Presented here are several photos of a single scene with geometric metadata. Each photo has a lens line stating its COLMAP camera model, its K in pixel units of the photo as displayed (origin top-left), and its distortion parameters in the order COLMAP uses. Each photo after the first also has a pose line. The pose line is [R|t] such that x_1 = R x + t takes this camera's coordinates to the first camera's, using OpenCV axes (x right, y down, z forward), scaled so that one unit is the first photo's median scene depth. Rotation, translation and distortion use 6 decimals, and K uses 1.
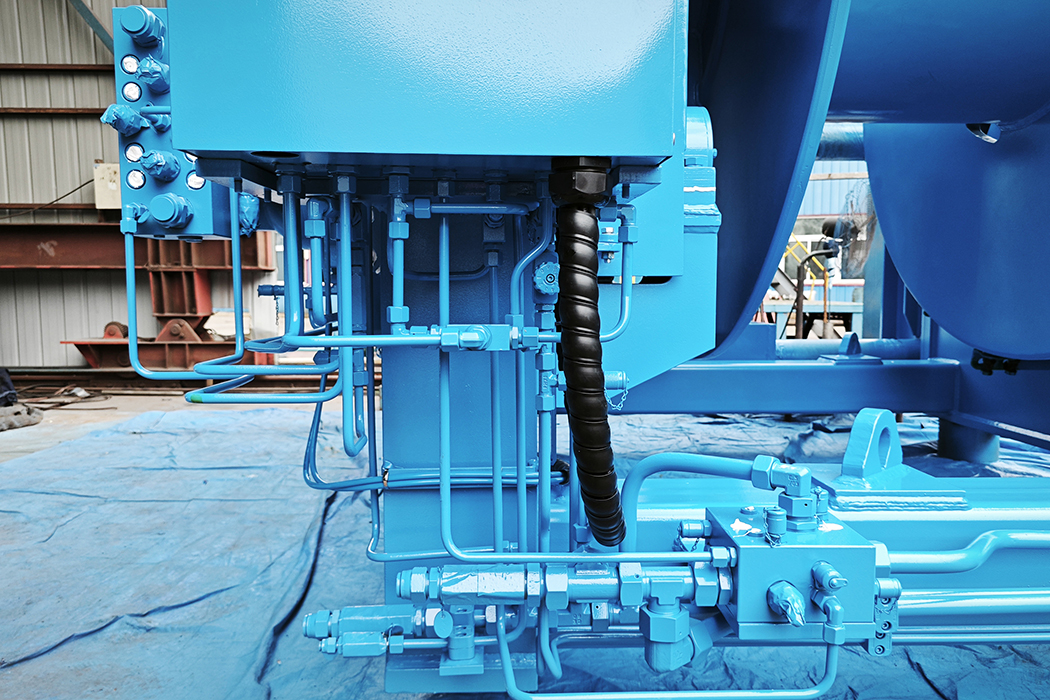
lens RADIAL K [[813.6, 0, 526.2], [0, 813.6, 368.7], [0, 0, 1]] dist [0.056945, -0.059160]
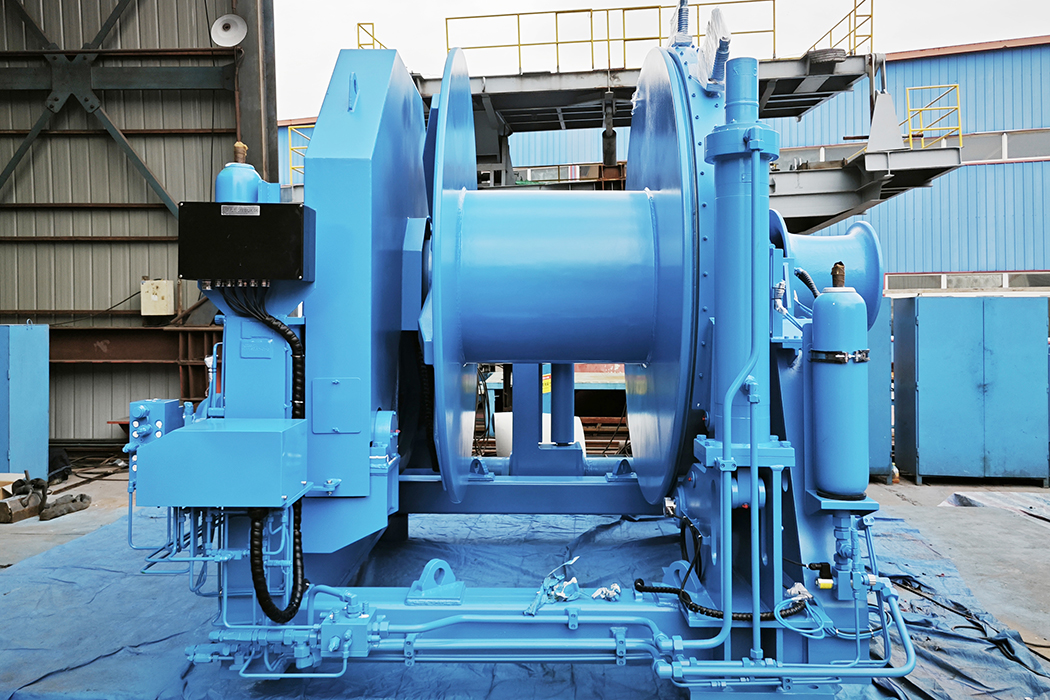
lens RADIAL K [[836.5, 0, 530.3], [0, 836.5, 310.2], [0, 0, 1]] dist [0.061811, -0.059879]
pose [[0.998525, -0.001265, -0.054271, 0.371443], [-0.004119, 0.995081, -0.098980, -0.192724], [0.054129, 0.099058, 0.993608, -0.662460]]
